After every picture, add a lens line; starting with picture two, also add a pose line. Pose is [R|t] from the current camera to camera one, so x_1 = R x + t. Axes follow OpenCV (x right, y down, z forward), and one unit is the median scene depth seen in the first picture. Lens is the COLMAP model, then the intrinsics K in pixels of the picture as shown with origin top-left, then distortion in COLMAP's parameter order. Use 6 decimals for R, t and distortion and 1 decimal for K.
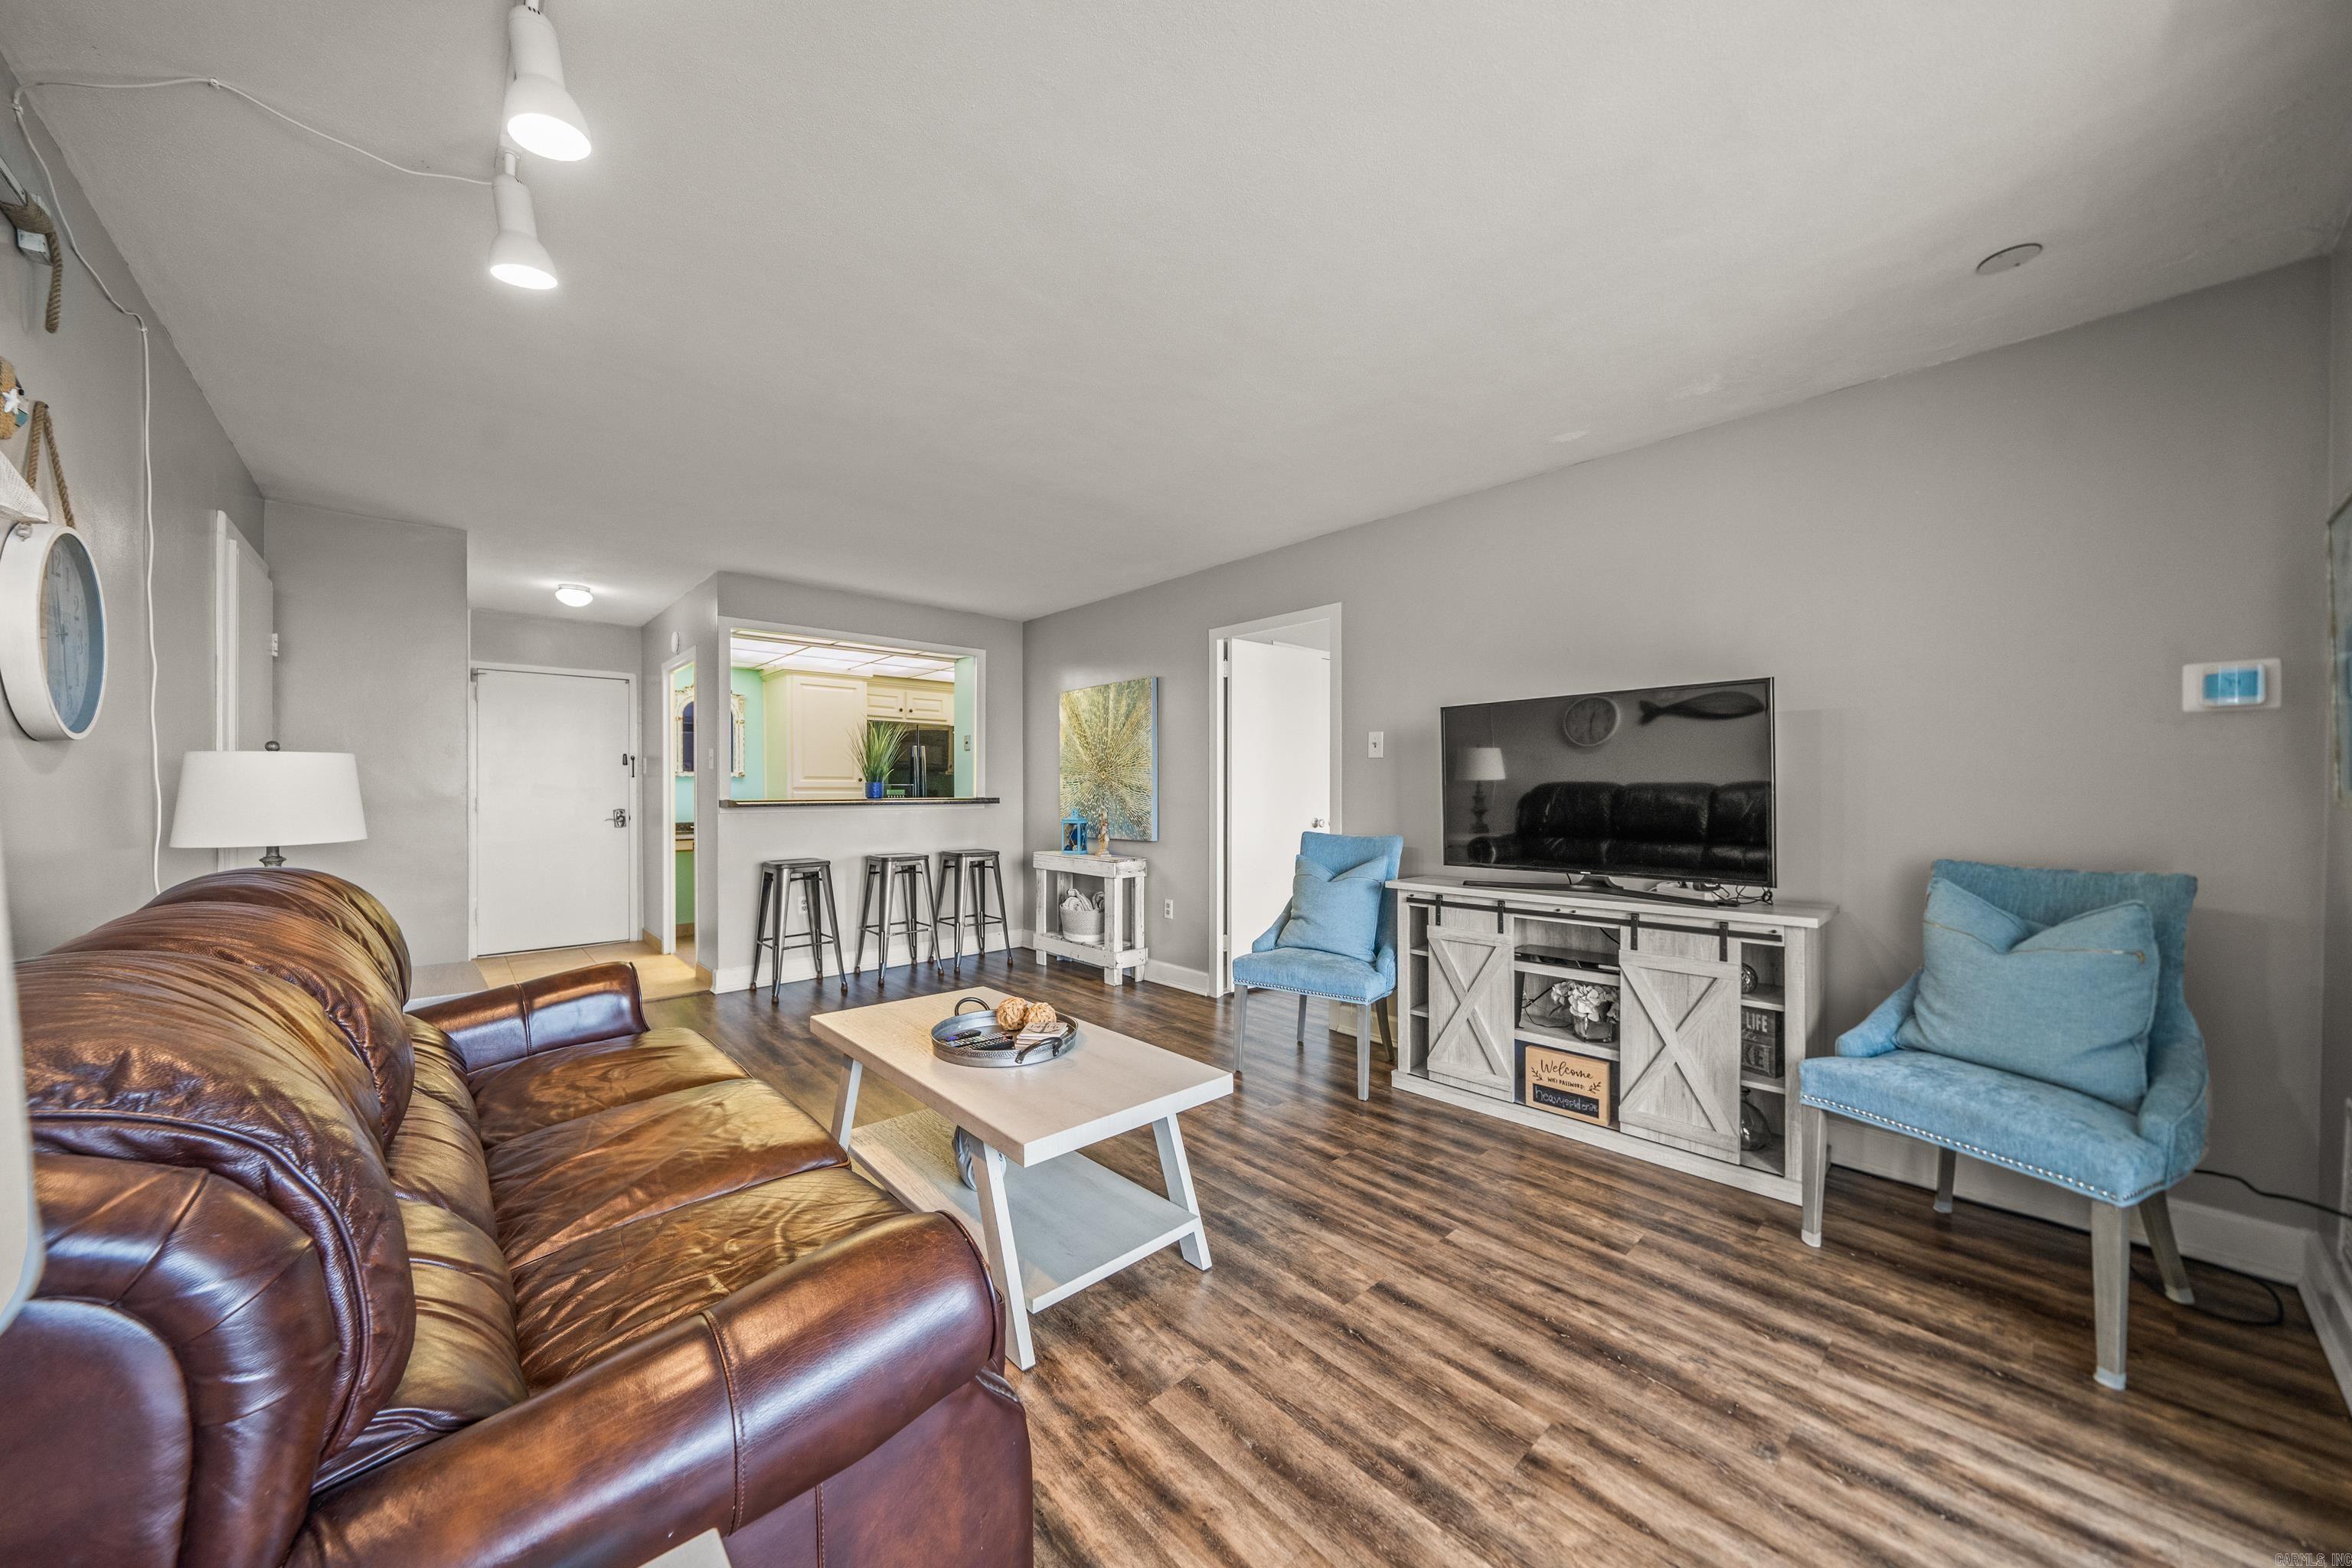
lens RADIAL K [[814.9, 0, 1156.9], [0, 814.9, 789.5], [0, 0, 1]] dist [-0.003446, -0.000481]
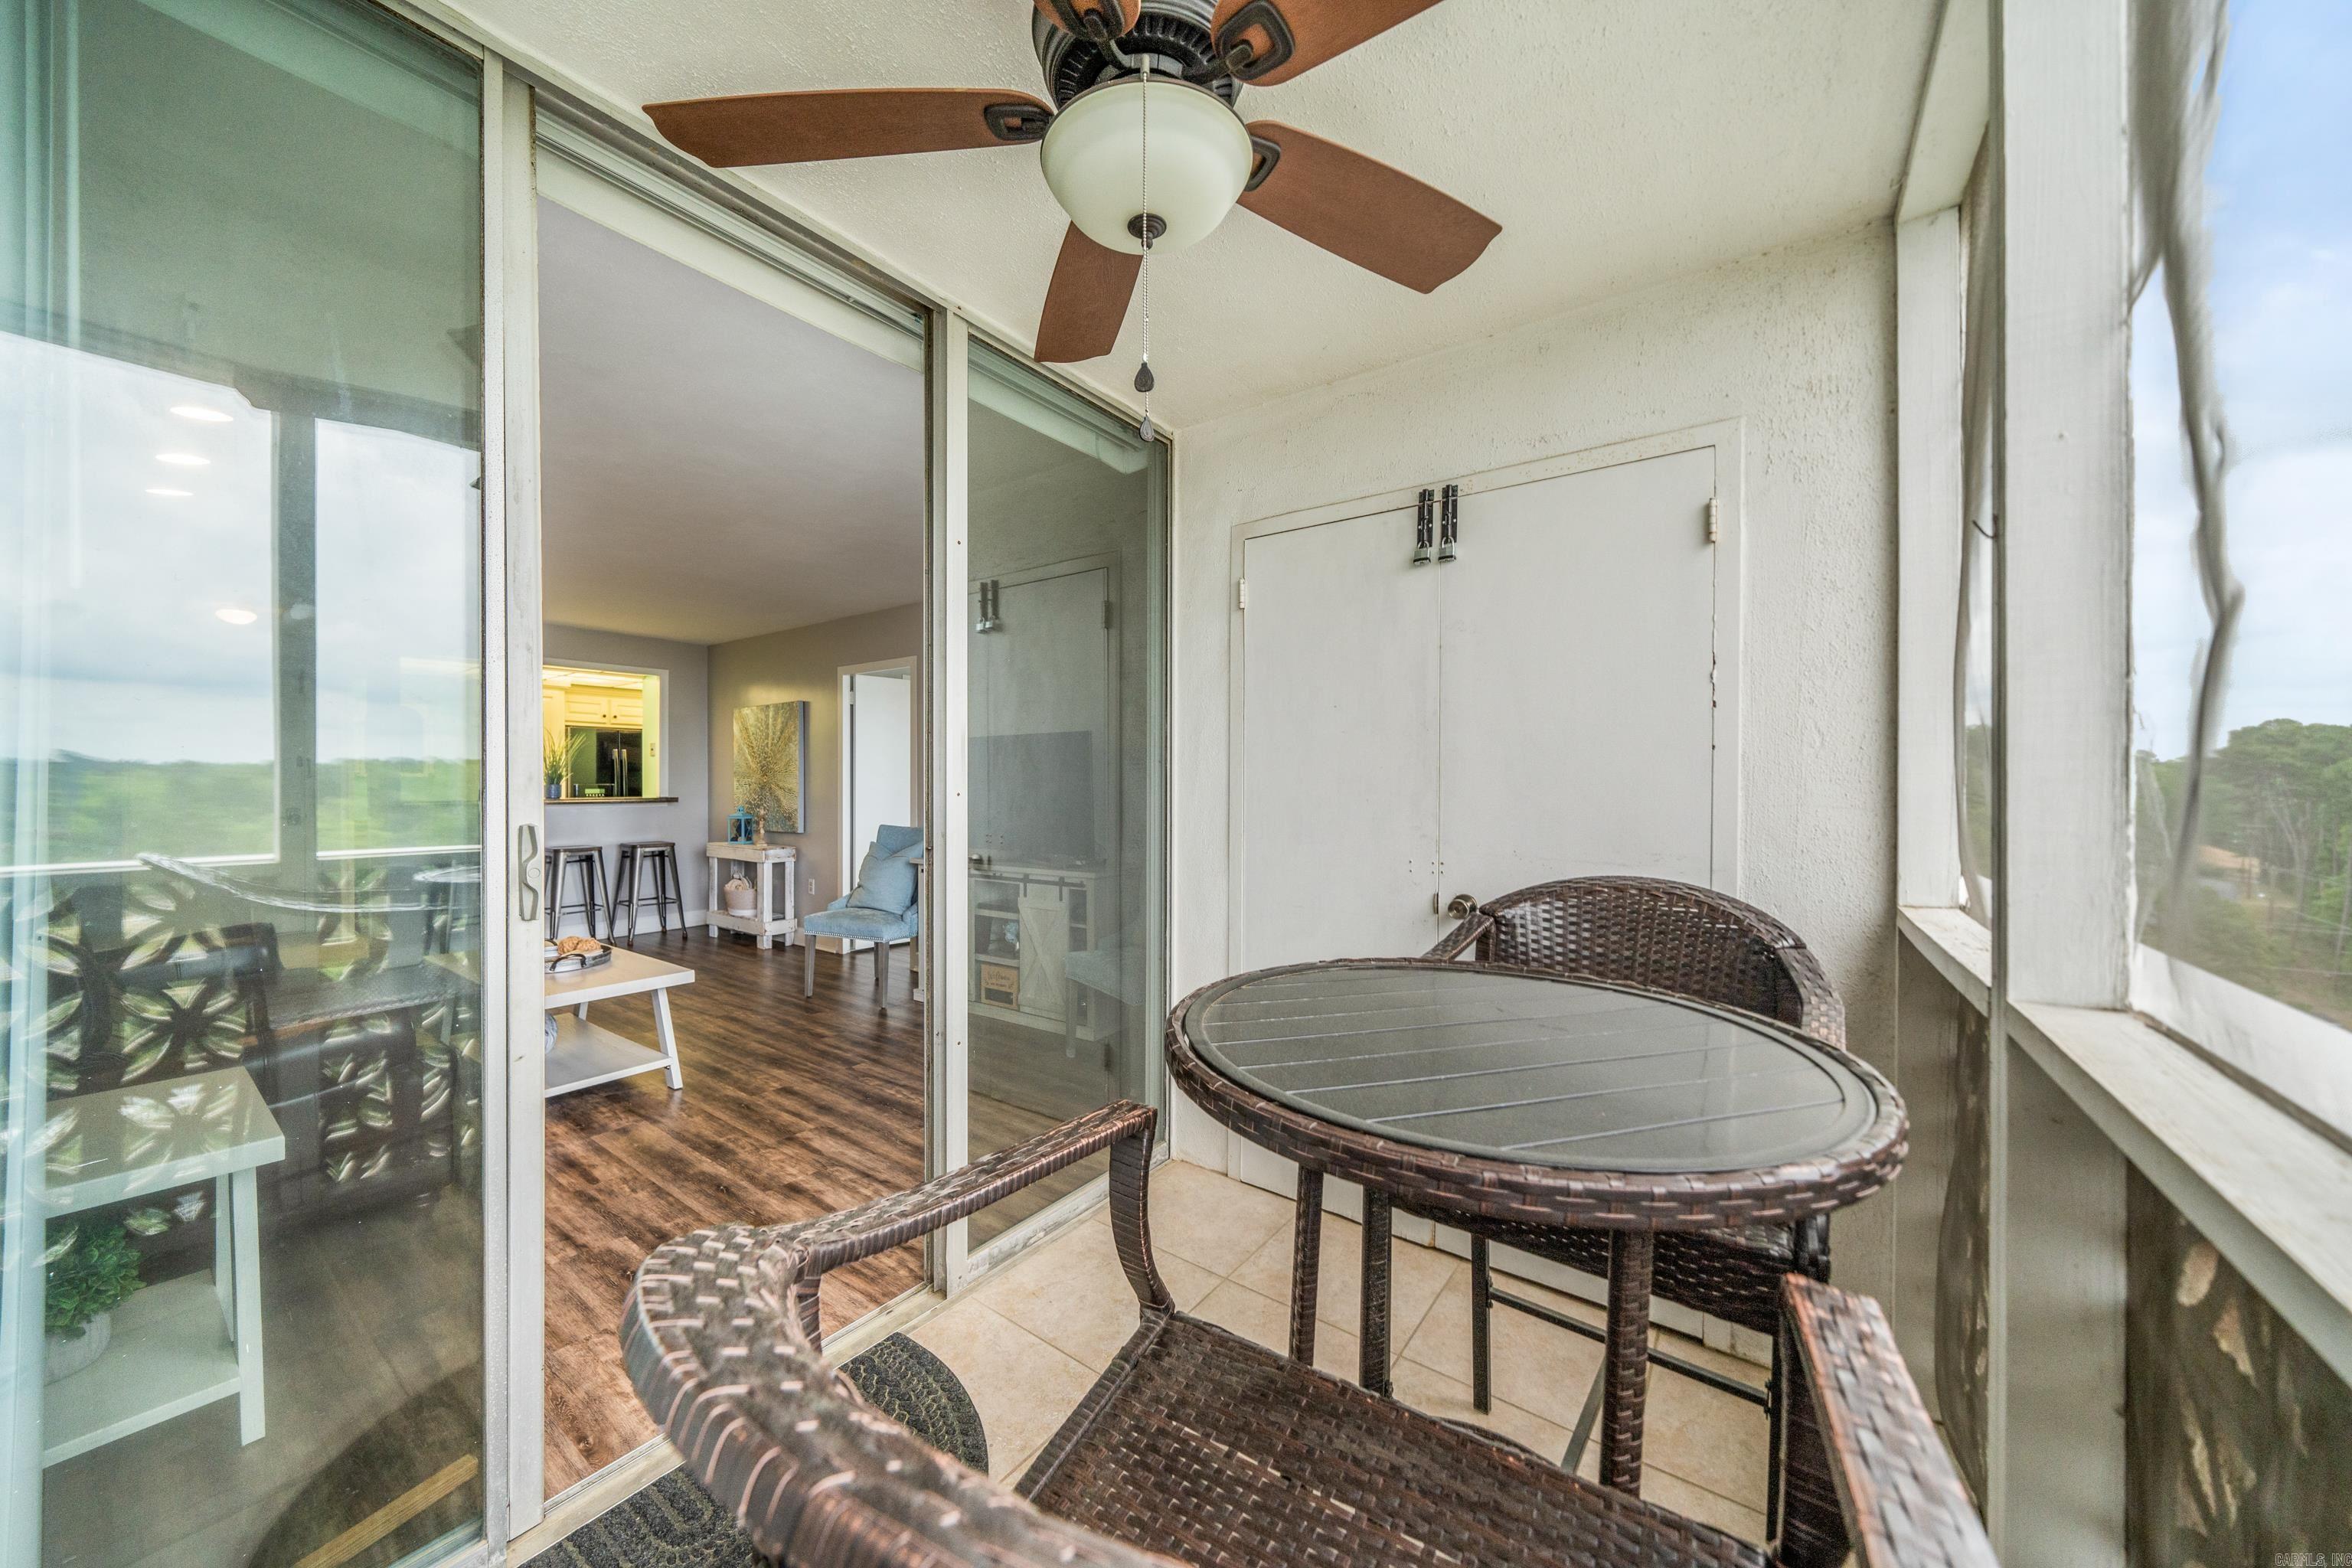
lens RADIAL K [[814.9, 0, 1166.6], [0, 814.9, 784.9], [0, 0, 1]] dist [-0.003446, -0.000481]
pose [[0.975466, 0.002767, 0.220132, 0.261082], [-0.004080, 0.999976, 0.005511, -0.018674], [-0.220112, -0.006274, 0.975454, -0.329394]]
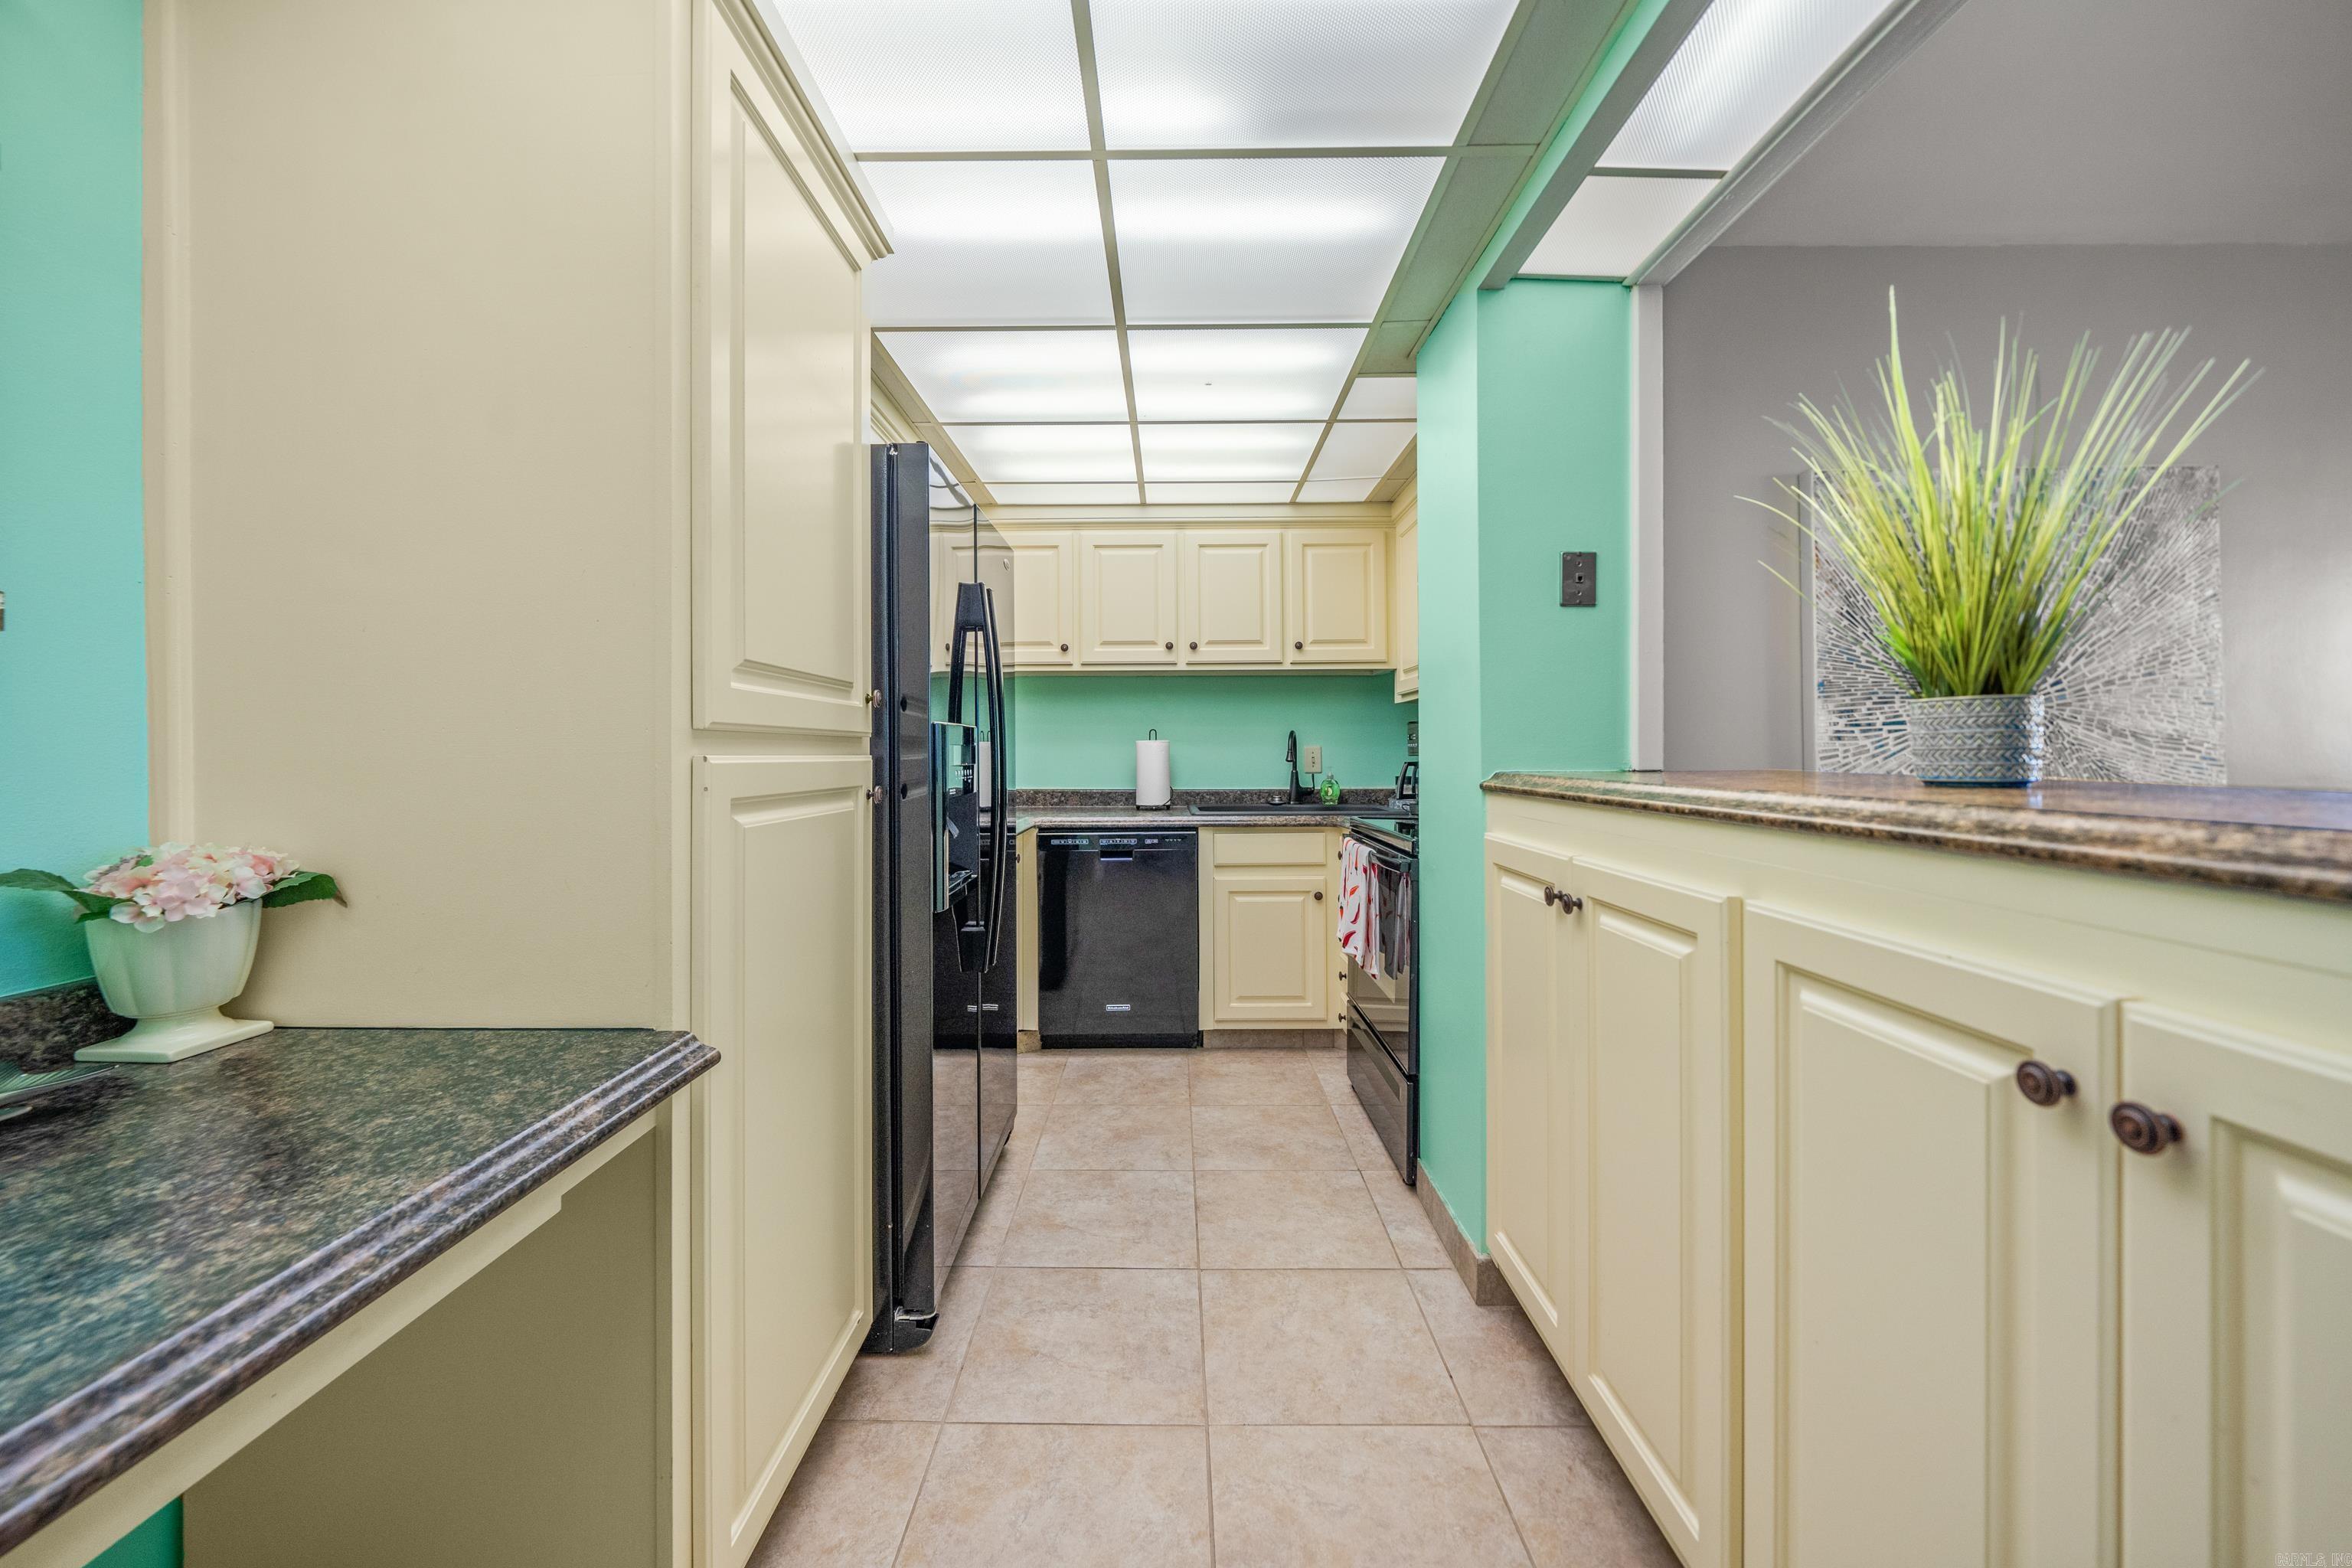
lens RADIAL K [[895.8, 0, 1172.3], [0, 895.8, 767.2], [0, 0, 1]] dist [-0.012384, -0.000173]
pose [[0.665157, -0.001524, 0.746702, -0.664308], [0.003359, 0.999994, -0.000951, 0.010557], [-0.746696, 0.003140, 0.665158, 1.063246]]
